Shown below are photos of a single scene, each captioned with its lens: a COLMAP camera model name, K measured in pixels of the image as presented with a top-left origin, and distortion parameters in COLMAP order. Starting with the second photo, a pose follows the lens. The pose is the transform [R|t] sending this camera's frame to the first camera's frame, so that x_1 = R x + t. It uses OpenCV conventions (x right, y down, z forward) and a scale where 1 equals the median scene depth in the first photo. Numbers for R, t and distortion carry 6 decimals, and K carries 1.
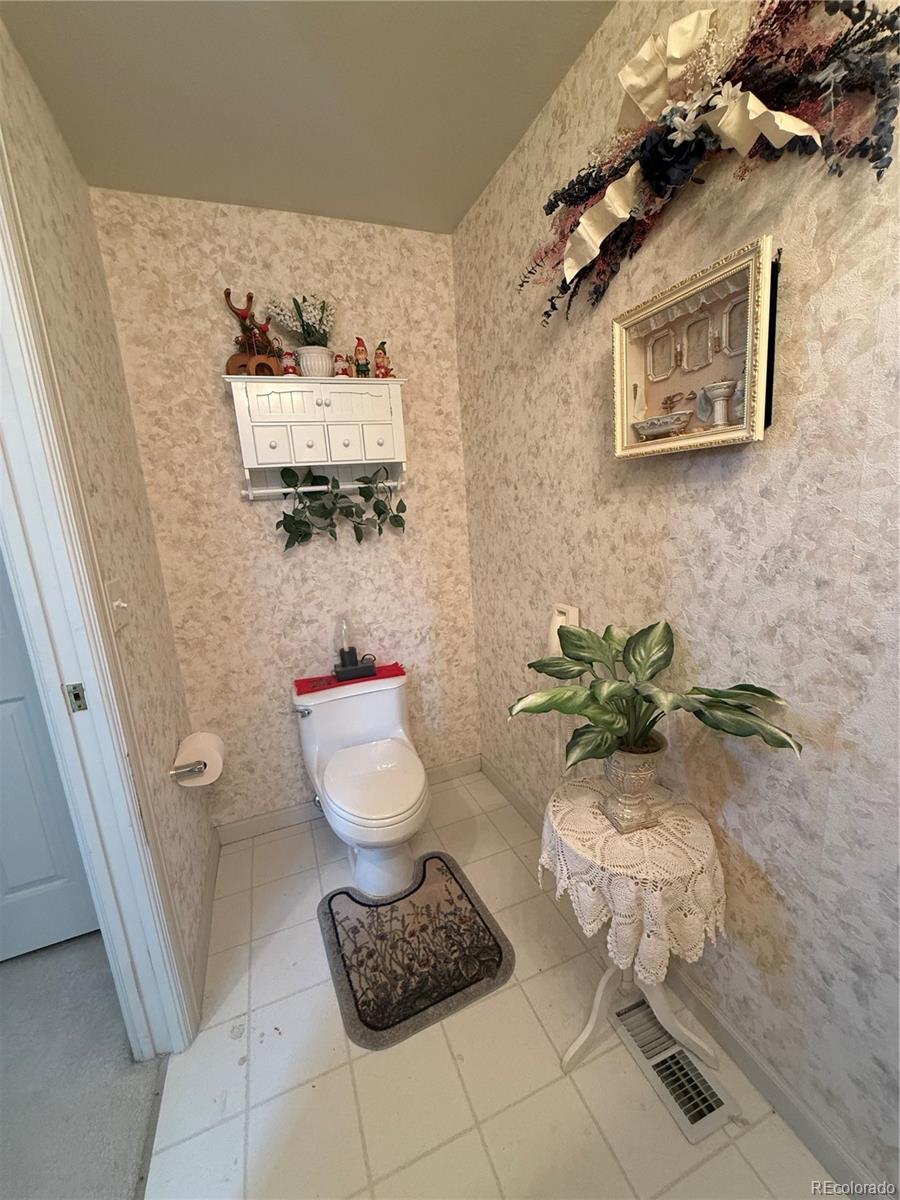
lens RADIAL K [[478.2, 0, 452.2], [0, 478.2, 596.2], [0, 0, 1]] dist [0.000412, 0.000108]
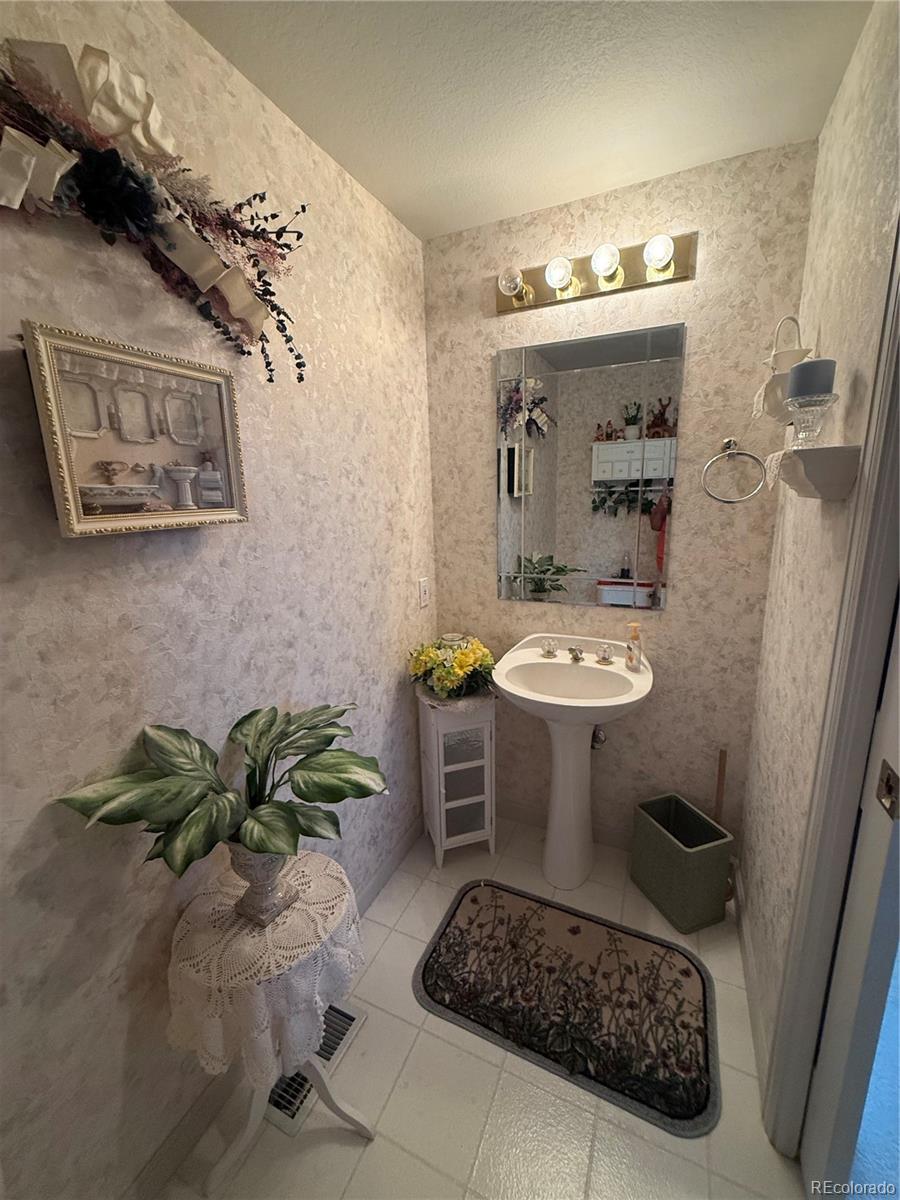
lens RADIAL K [[478.2, 0, 452.2], [0, 478.2, 596.2], [0, 0, 1]] dist [0.000412, 0.000108]
pose [[-0.689326, -0.067232, 0.721325, -0.589166], [0.219685, 0.929402, 0.296565, -0.337355], [-0.690339, 0.362894, -0.625891, 1.263421]]
